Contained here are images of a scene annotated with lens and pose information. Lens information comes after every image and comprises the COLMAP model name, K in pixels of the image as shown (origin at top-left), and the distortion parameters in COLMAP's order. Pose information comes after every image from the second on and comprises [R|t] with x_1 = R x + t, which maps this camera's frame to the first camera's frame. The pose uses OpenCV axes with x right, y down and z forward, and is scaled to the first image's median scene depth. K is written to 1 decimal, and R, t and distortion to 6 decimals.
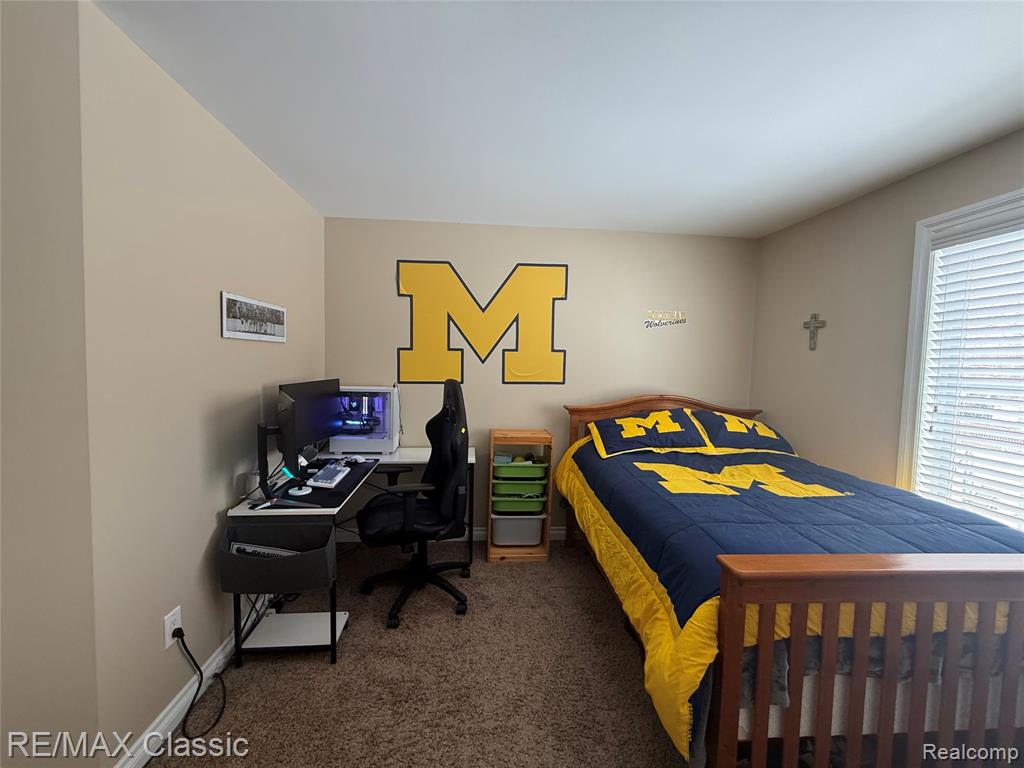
lens RADIAL K [[415.5, 0, 512.3], [0, 415.5, 385.2], [0, 0, 1]] dist [0.001889, 0.000282]
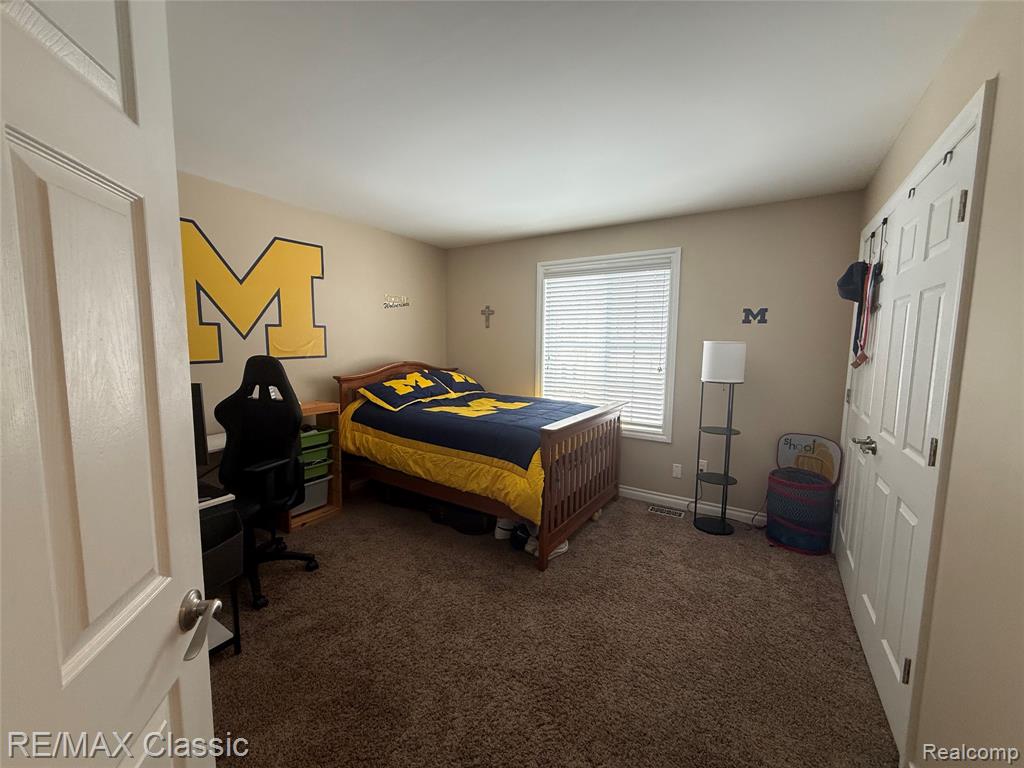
lens RADIAL K [[415.5, 0, 516.2], [0, 415.5, 391.1], [0, 0, 1]] dist [0.001889, 0.000282]
pose [[0.583559, -0.115771, 0.803776, -0.517783], [0.053749, 0.993122, 0.104020, -0.000919], [-0.810290, -0.017499, 0.585768, -0.052434]]
